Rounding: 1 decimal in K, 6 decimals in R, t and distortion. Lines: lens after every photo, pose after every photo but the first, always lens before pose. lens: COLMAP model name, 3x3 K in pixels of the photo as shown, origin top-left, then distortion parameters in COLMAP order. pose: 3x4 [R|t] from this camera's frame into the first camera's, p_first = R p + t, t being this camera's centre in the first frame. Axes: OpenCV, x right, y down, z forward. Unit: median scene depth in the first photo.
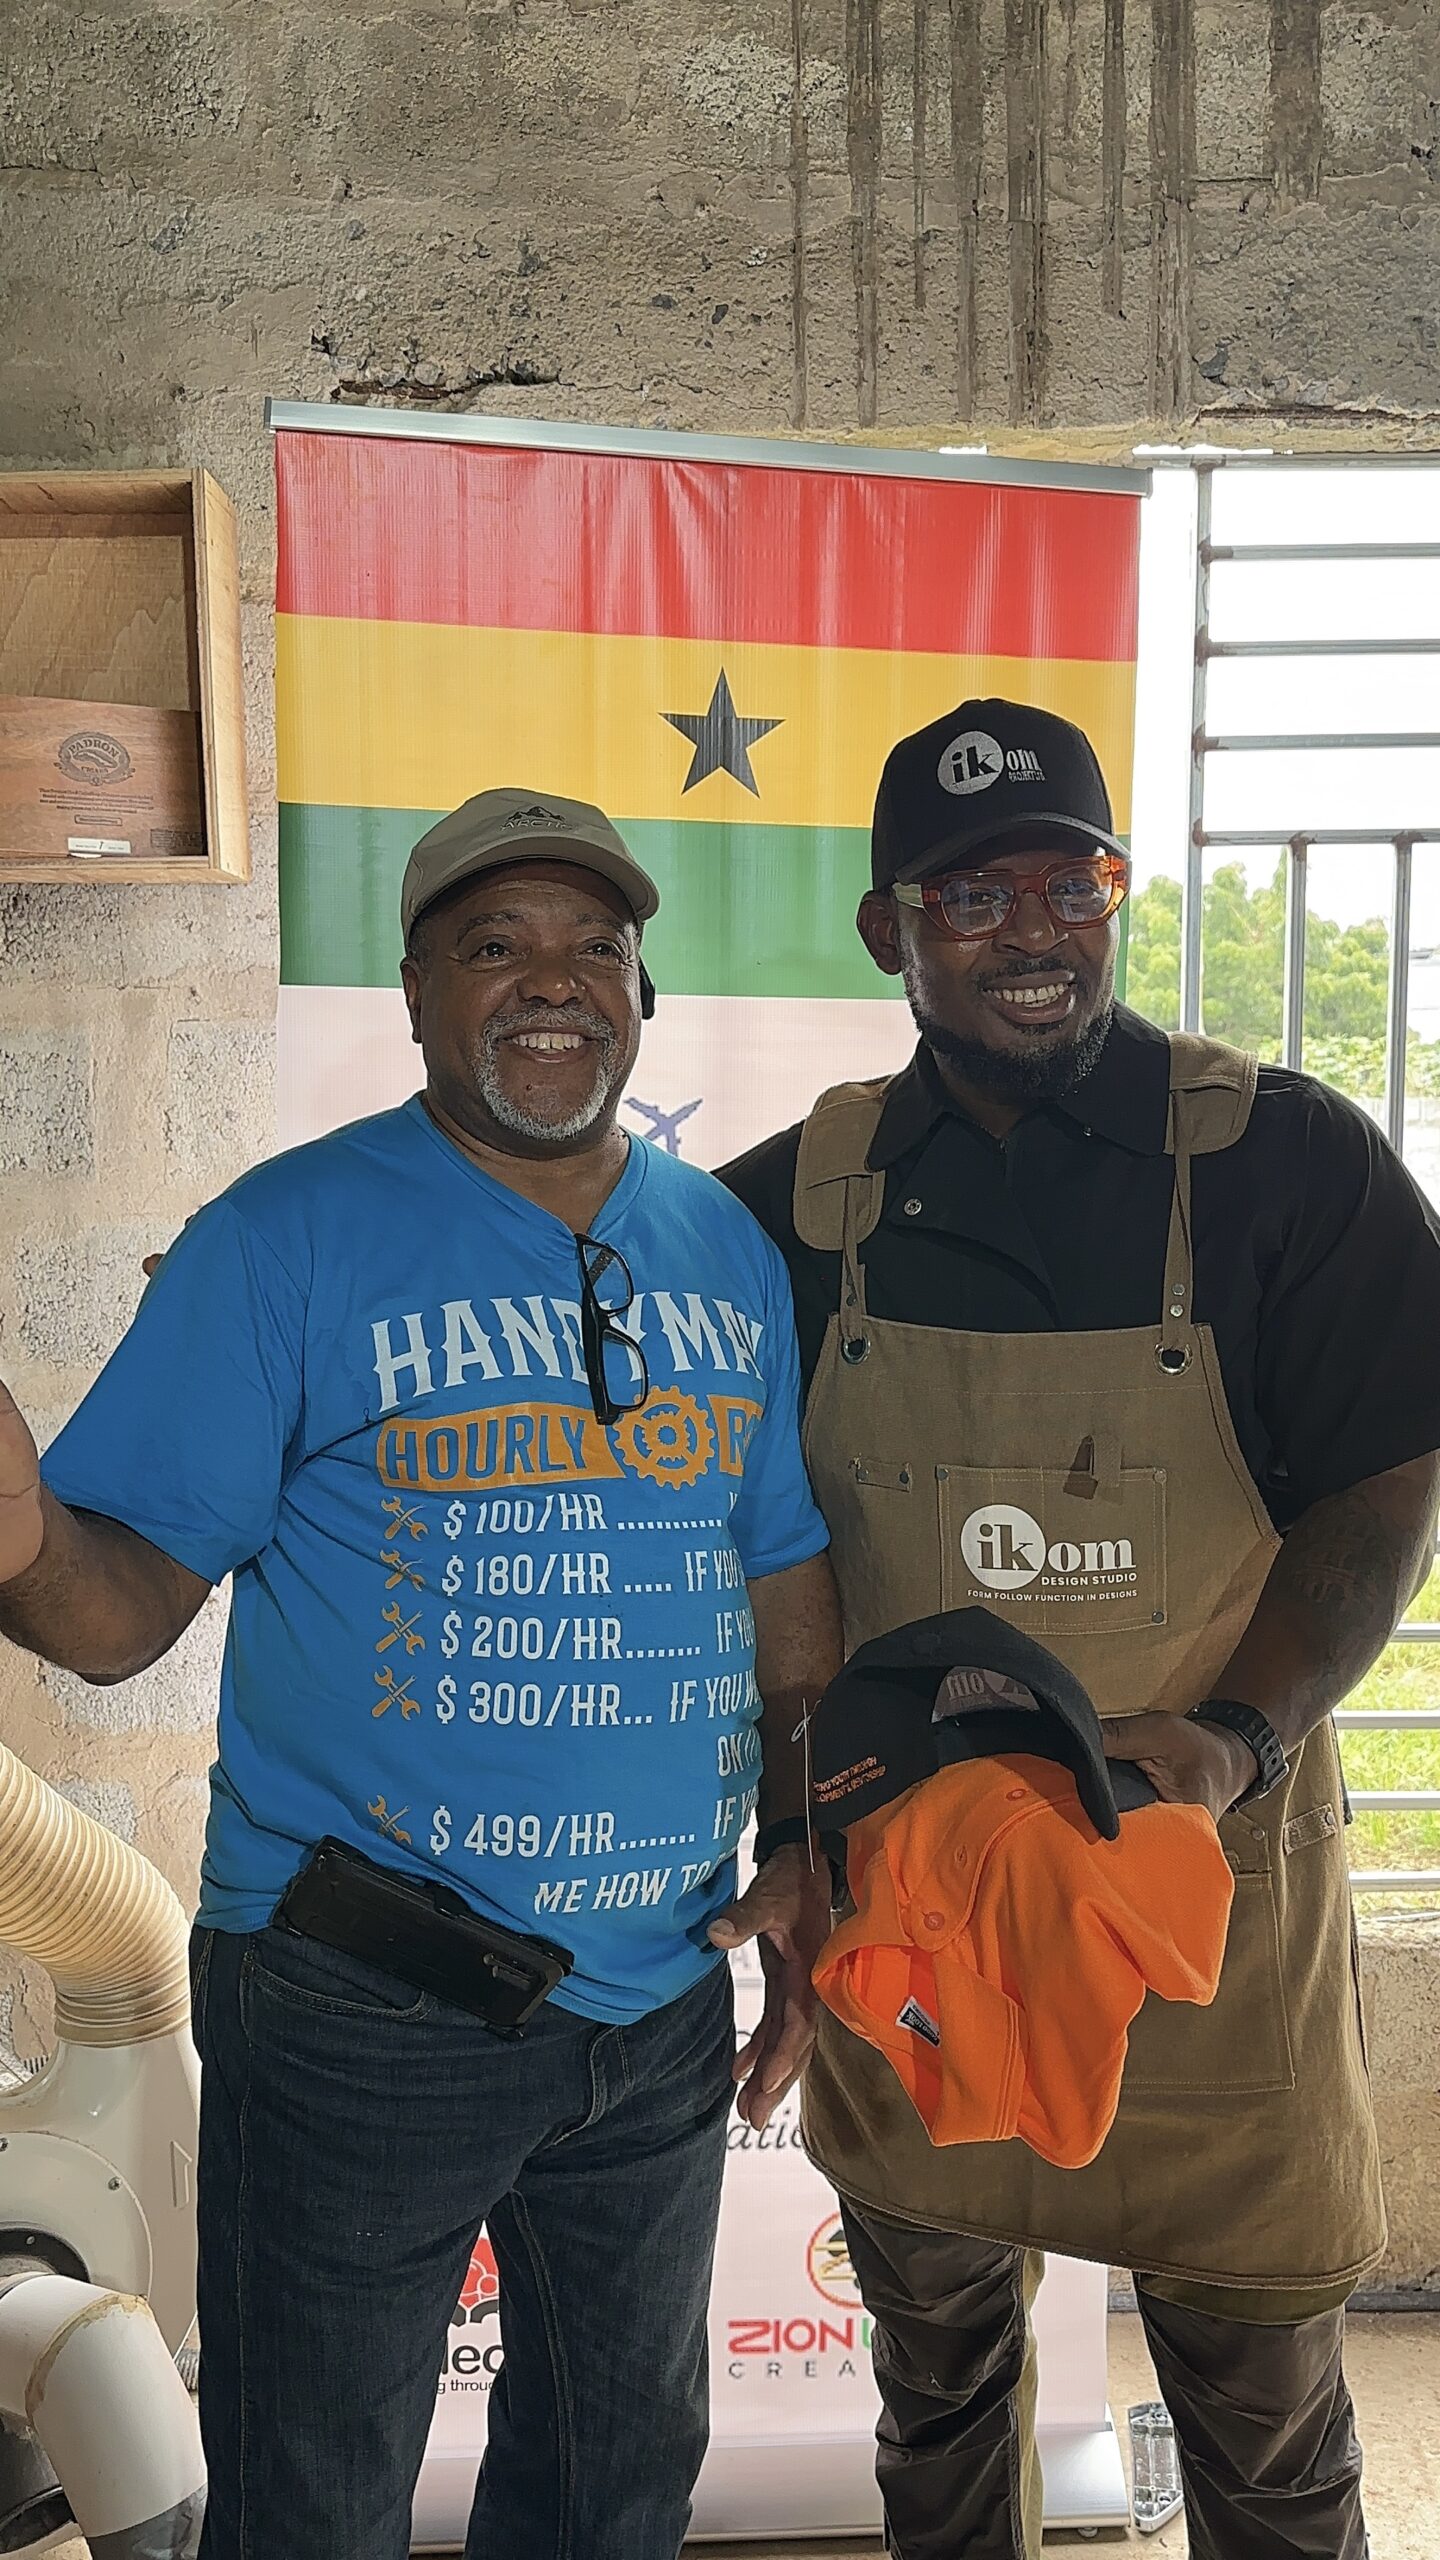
lens RADIAL K [[2048.0, 0, 722.2], [0, 2048.0, 1281.1], [0, 0, 1]] dist [0.017415, -0.023338]
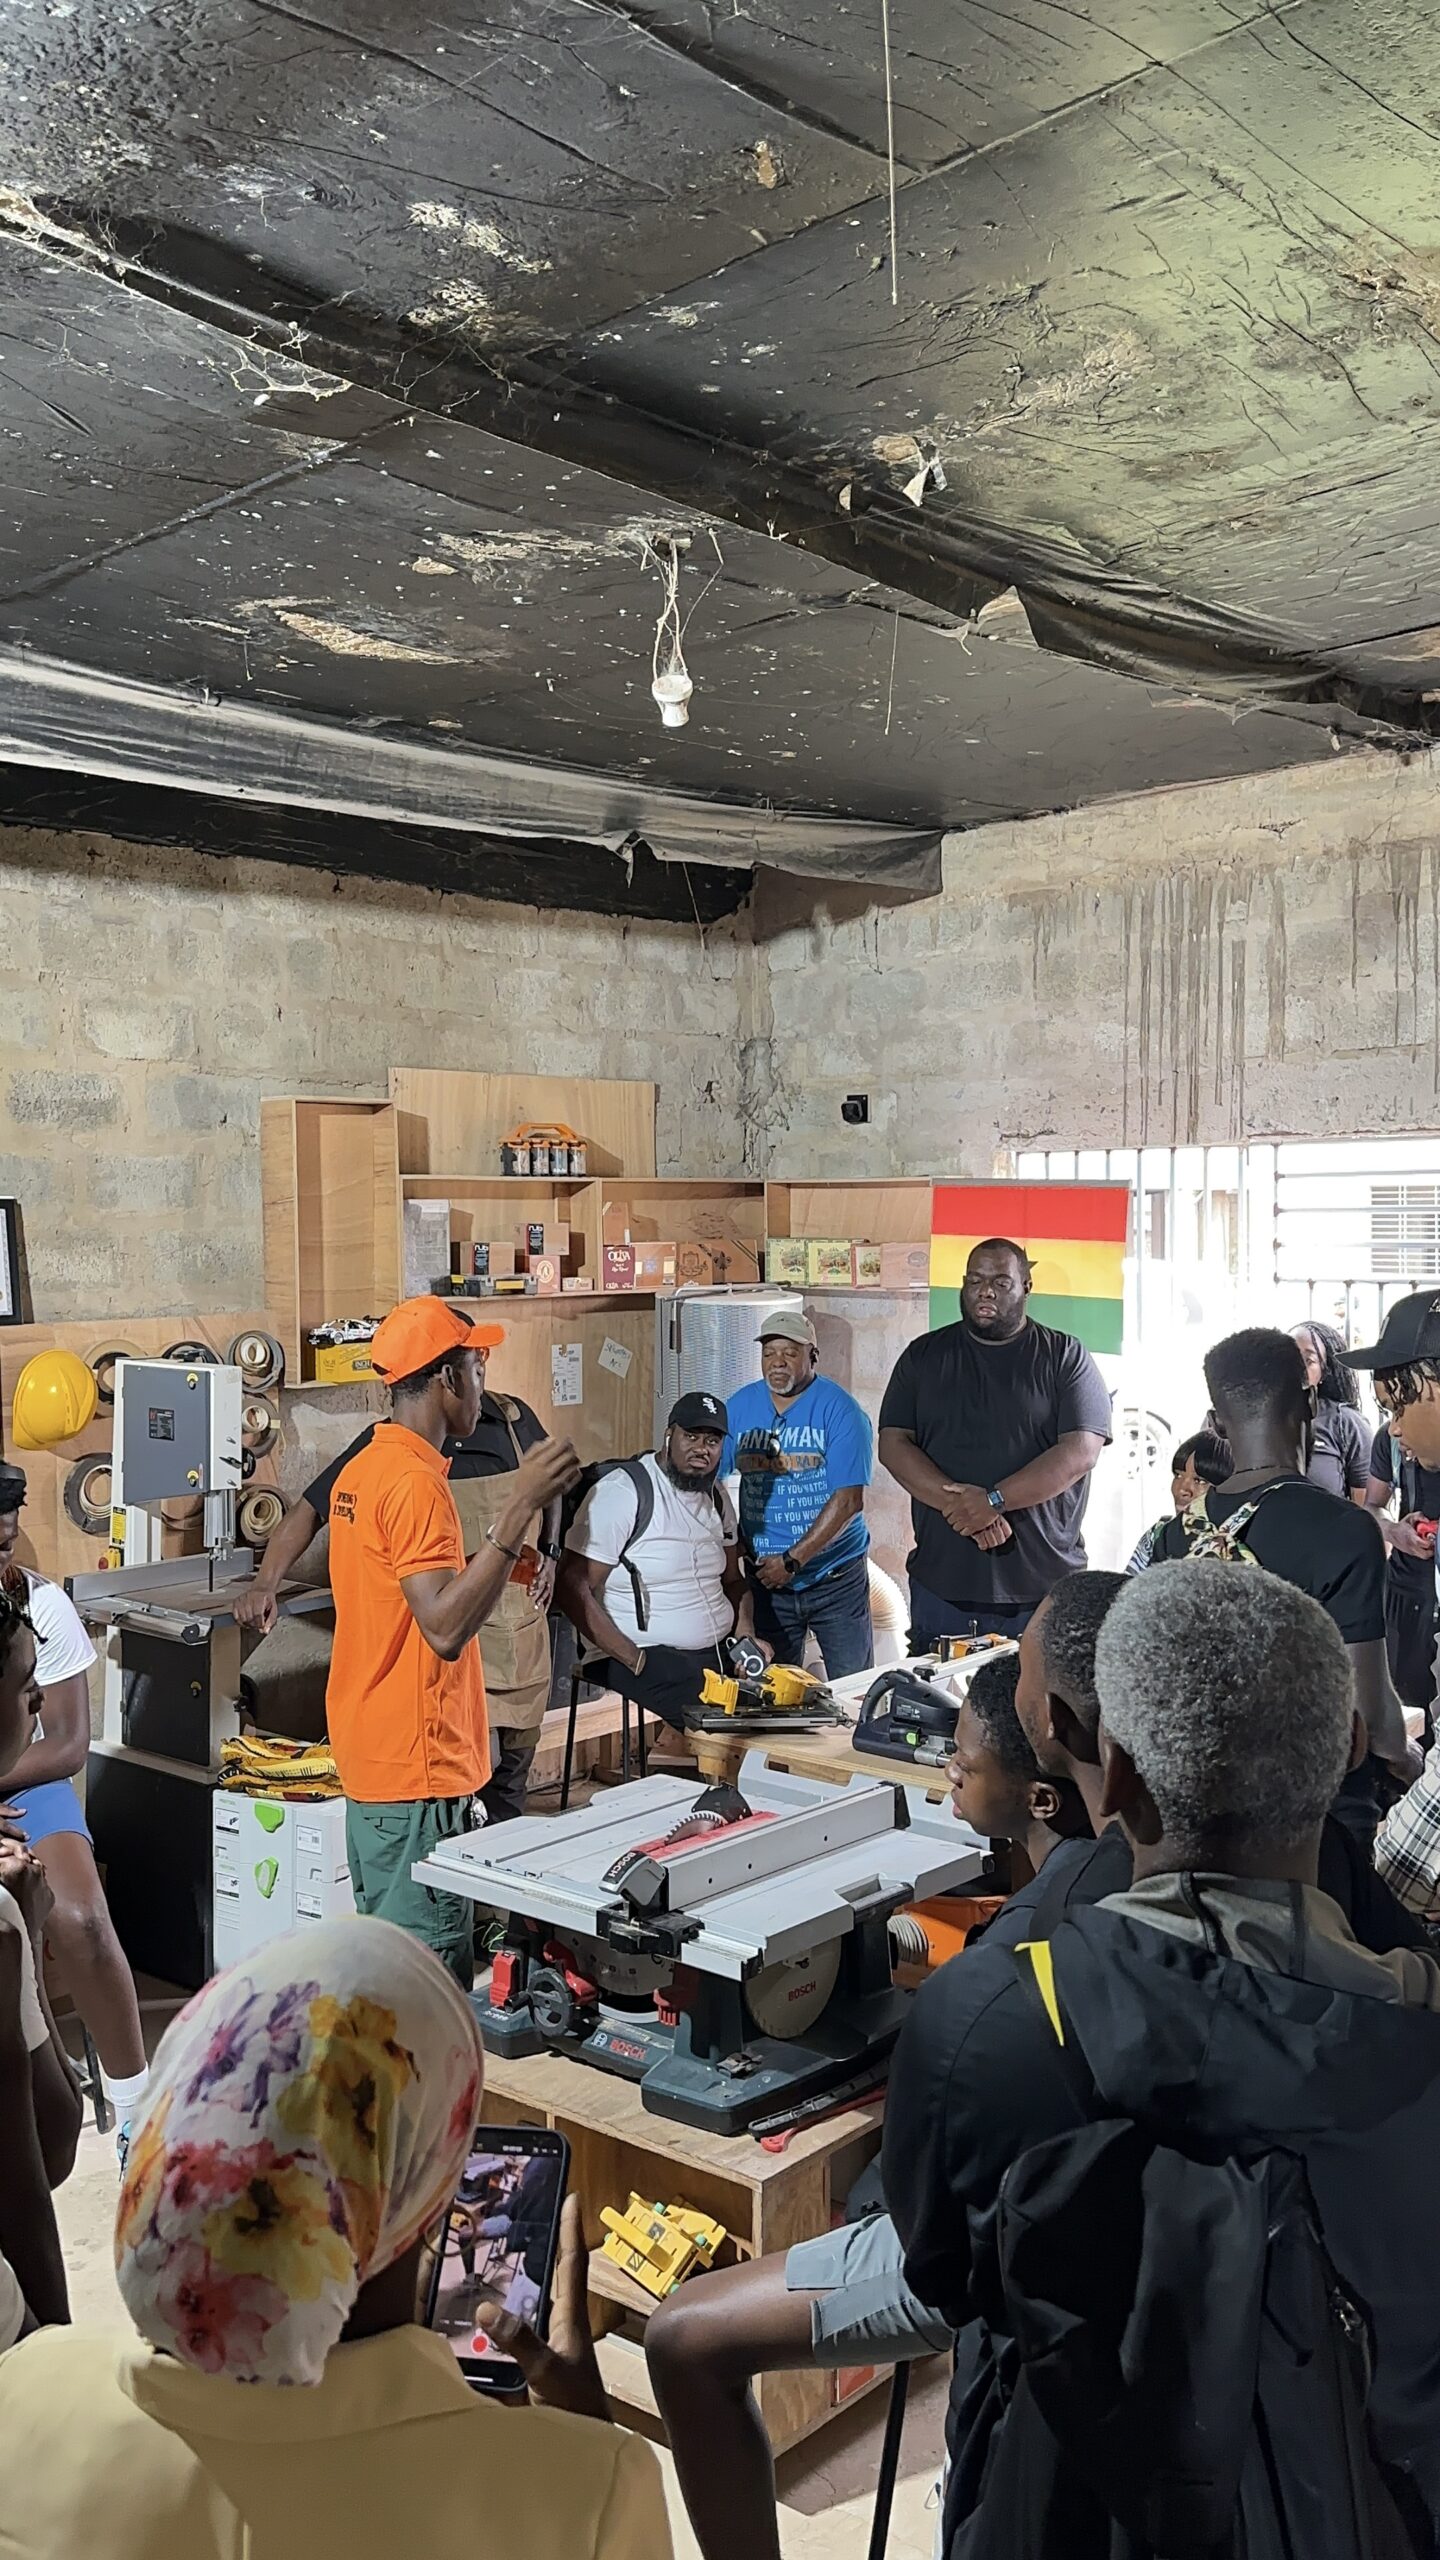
lens RADIAL K [[2048.0, 0, 712.7], [0, 2048.0, 1299.6], [0, 0, 1]] dist [0.017415, -0.023338]
pose [[0.686711, 0.036481, -0.726015, 1.796819], [-0.067444, 0.997629, -0.013664, -0.115896], [0.723795, 0.058349, 0.687543, -1.459349]]
